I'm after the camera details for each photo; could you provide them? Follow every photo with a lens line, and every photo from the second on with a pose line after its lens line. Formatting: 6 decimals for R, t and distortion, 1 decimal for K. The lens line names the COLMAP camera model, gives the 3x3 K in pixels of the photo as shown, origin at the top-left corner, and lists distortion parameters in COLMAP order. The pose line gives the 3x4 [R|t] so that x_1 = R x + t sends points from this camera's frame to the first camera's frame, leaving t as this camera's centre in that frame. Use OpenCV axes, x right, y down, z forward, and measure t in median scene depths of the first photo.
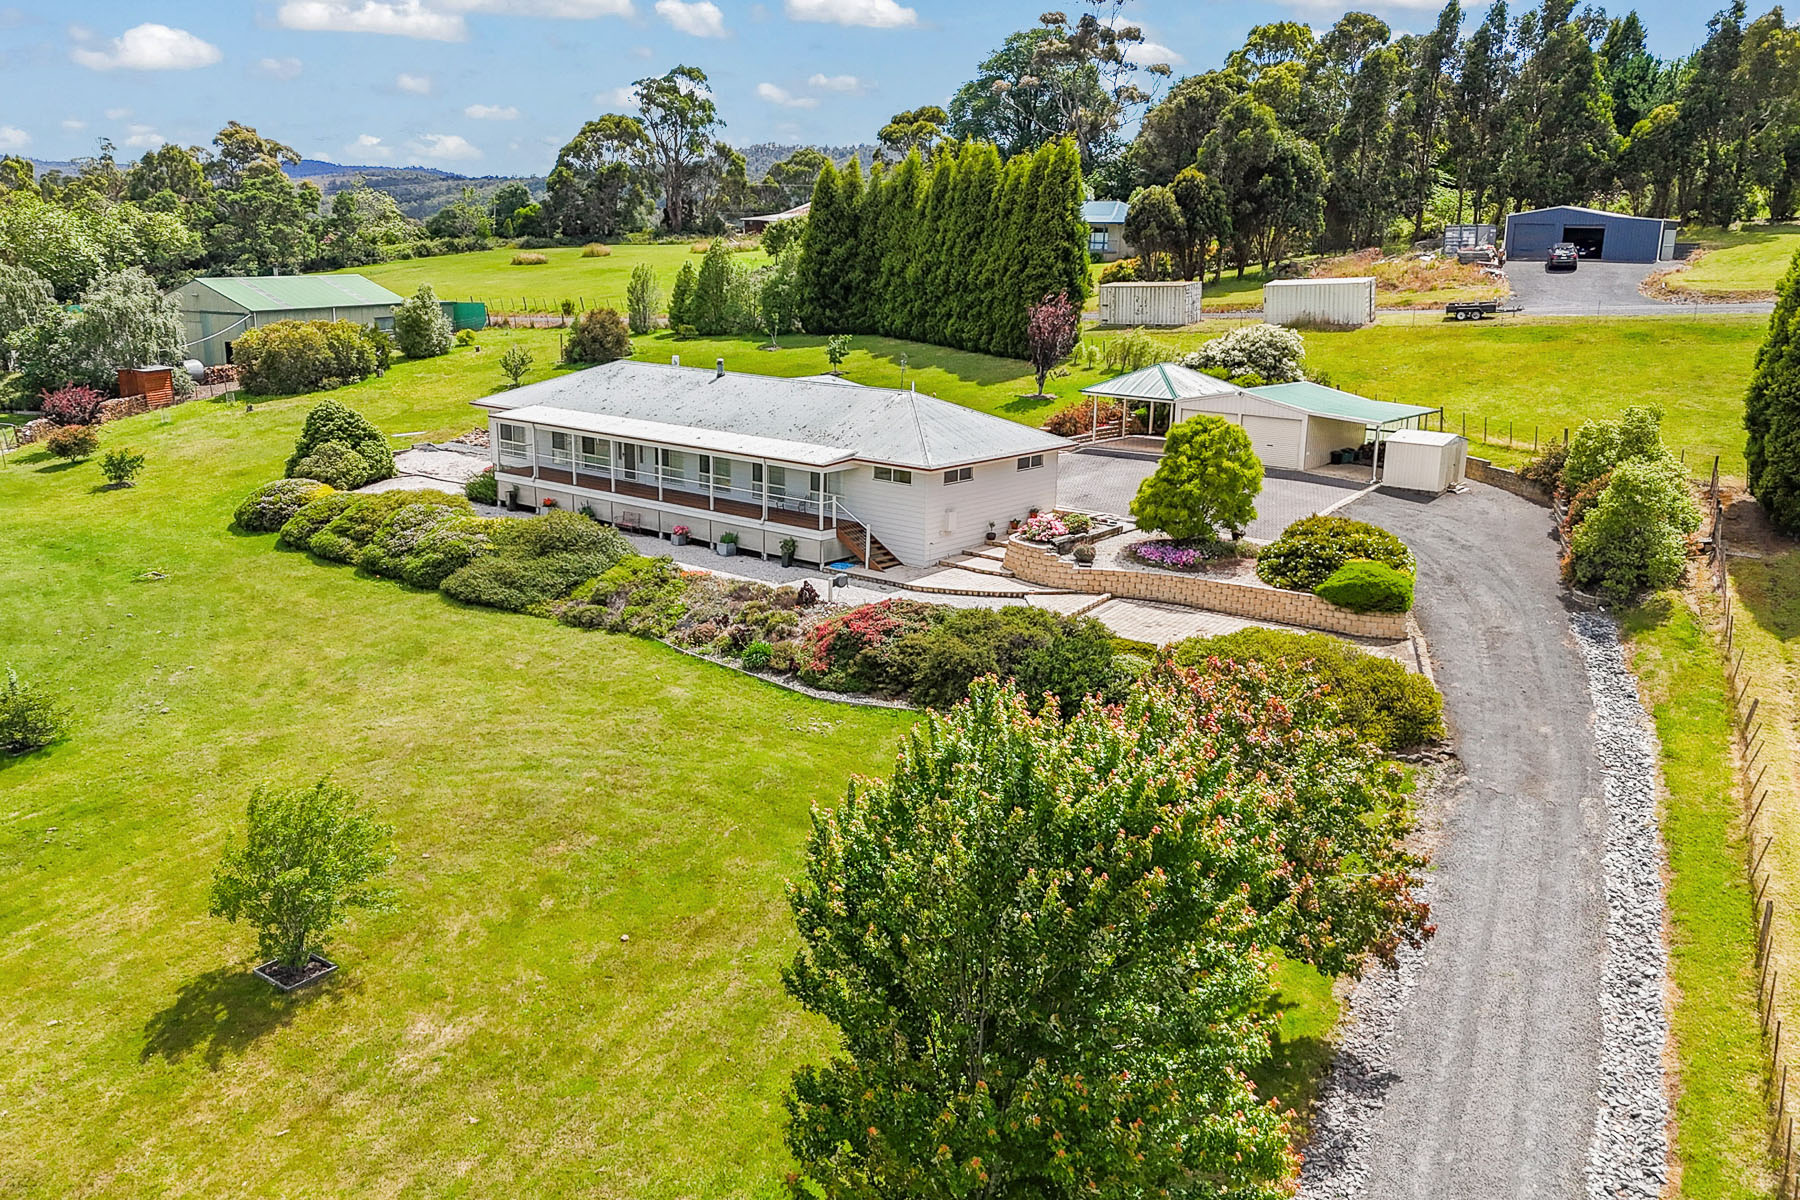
lens RADIAL K [[1601.8, 0, 900.0], [0, 1601.8, 600.0], [0, 0, 1]] dist [-0.006790, -0.007909]
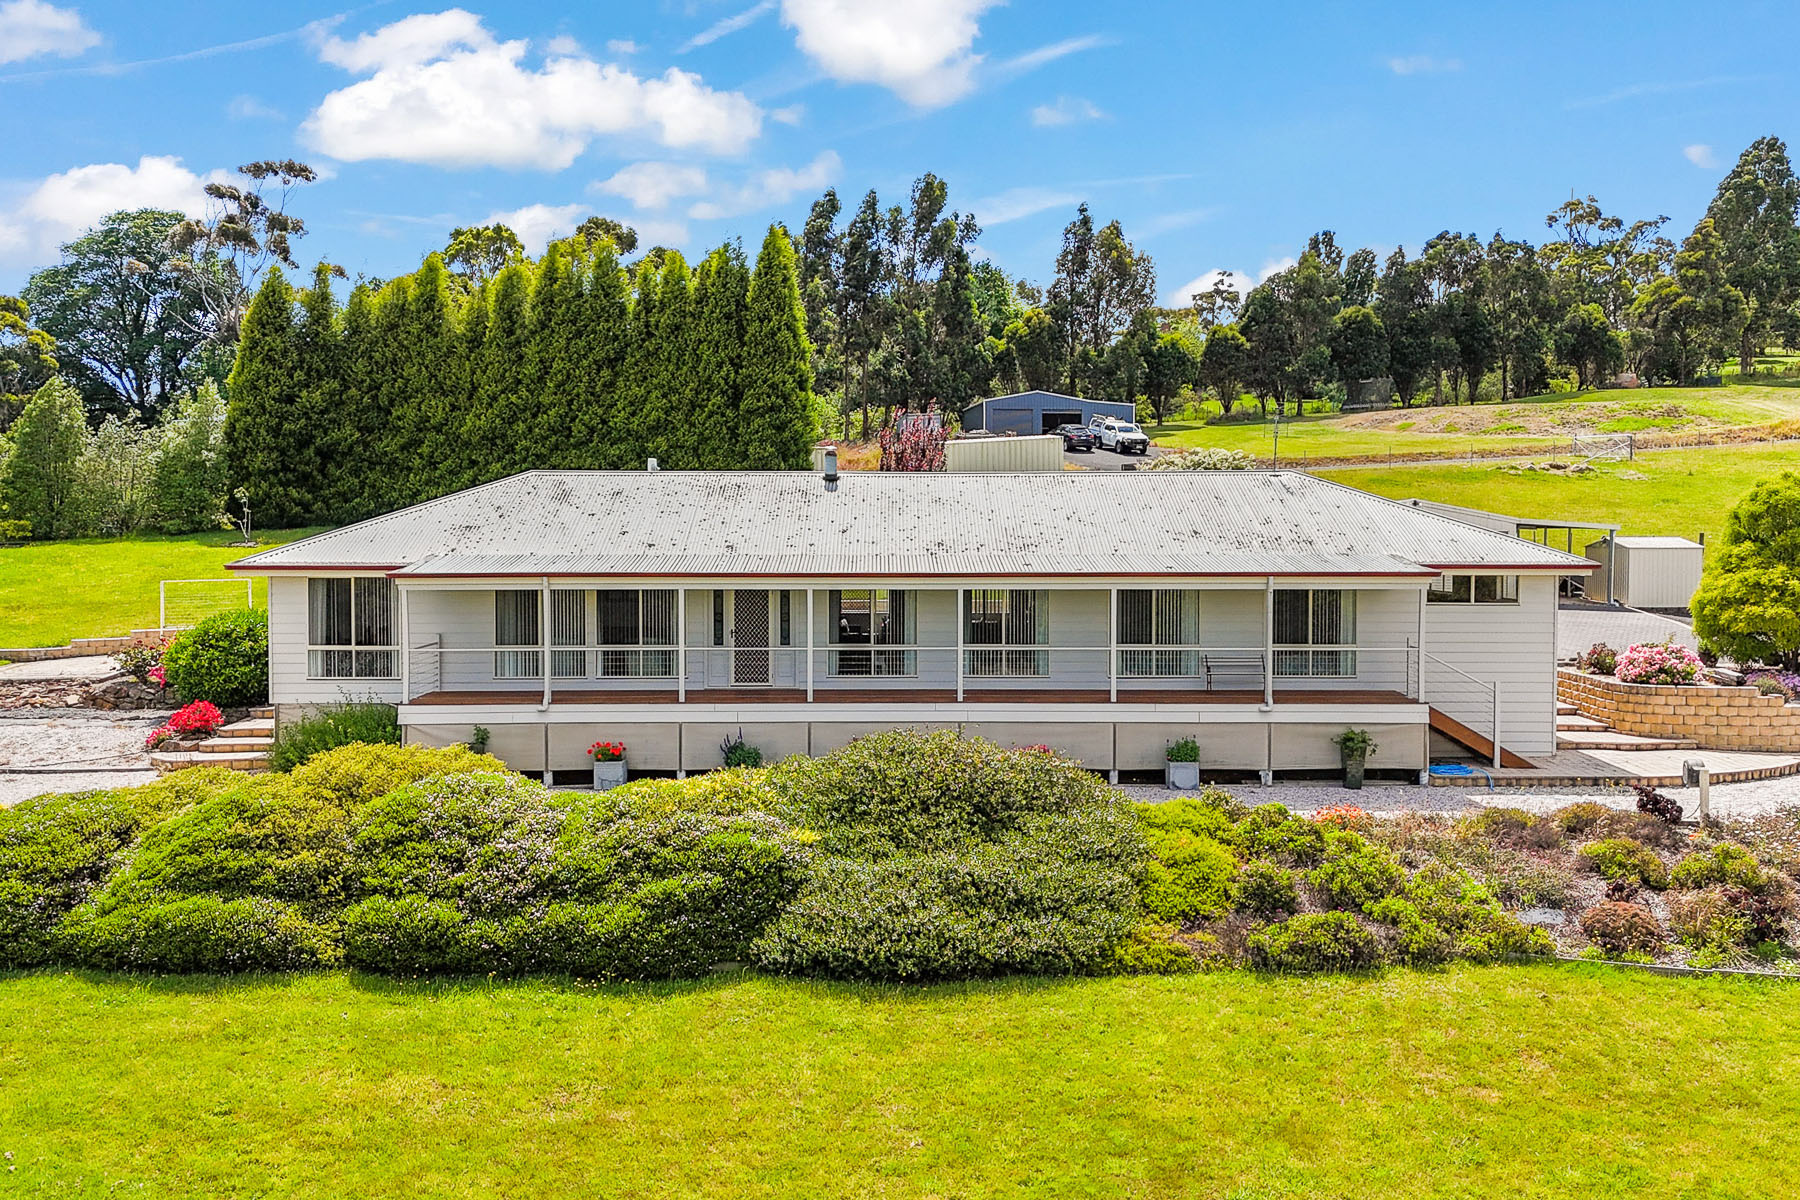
lens RADIAL K [[1601.8, 0, 900.0], [0, 1601.8, 600.0], [0, 0, 1]] dist [-0.006790, -0.007909]
pose [[0.765452, -0.039475, 0.642281, -0.390933], [0.158347, 0.978980, -0.128545, -0.028244], [-0.623707, 0.200098, 0.755613, 0.558702]]
